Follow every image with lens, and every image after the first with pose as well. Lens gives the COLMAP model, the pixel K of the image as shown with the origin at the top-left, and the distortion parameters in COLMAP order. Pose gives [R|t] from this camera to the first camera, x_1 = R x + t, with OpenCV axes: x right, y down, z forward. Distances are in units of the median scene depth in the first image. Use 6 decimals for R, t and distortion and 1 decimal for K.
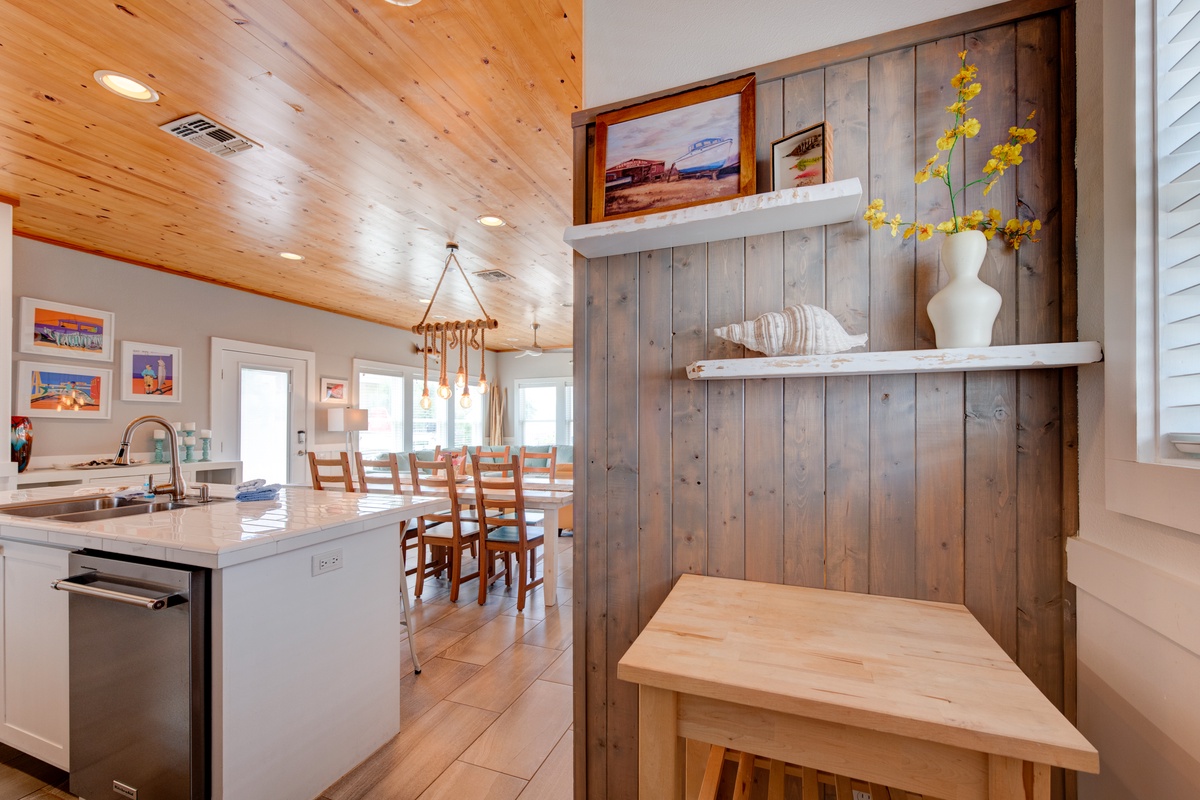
lens RADIAL K [[489.8, 0, 601.5], [0, 489.8, 419.4], [0, 0, 1]] dist [0.003208, 0.000376]
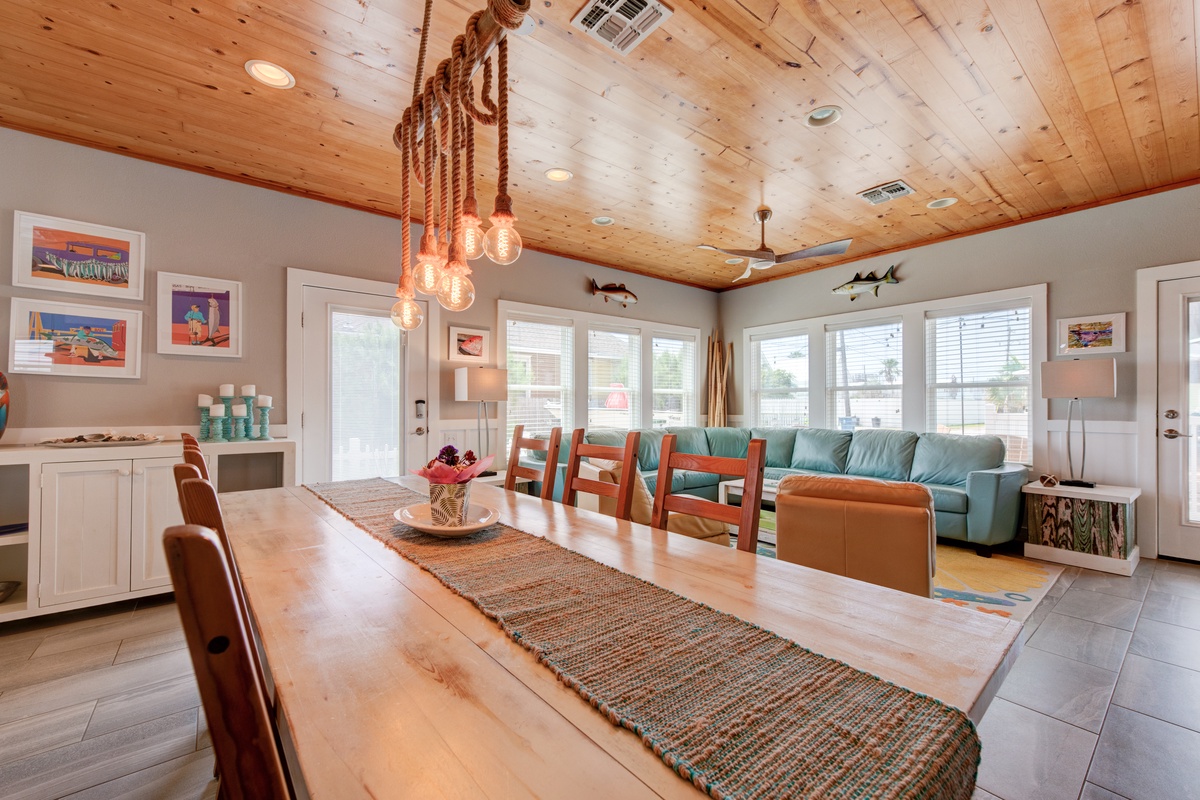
lens RADIAL K [[502.9, 0, 611.5], [0, 502.9, 400.9], [0, 0, 1]] dist [0.001529, 0.000450]
pose [[0.883969, -0.002627, -0.467538, -0.030080], [0.004181, 0.999989, 0.002287, 0.030541], [0.467527, -0.003977, 0.883970, 0.610415]]
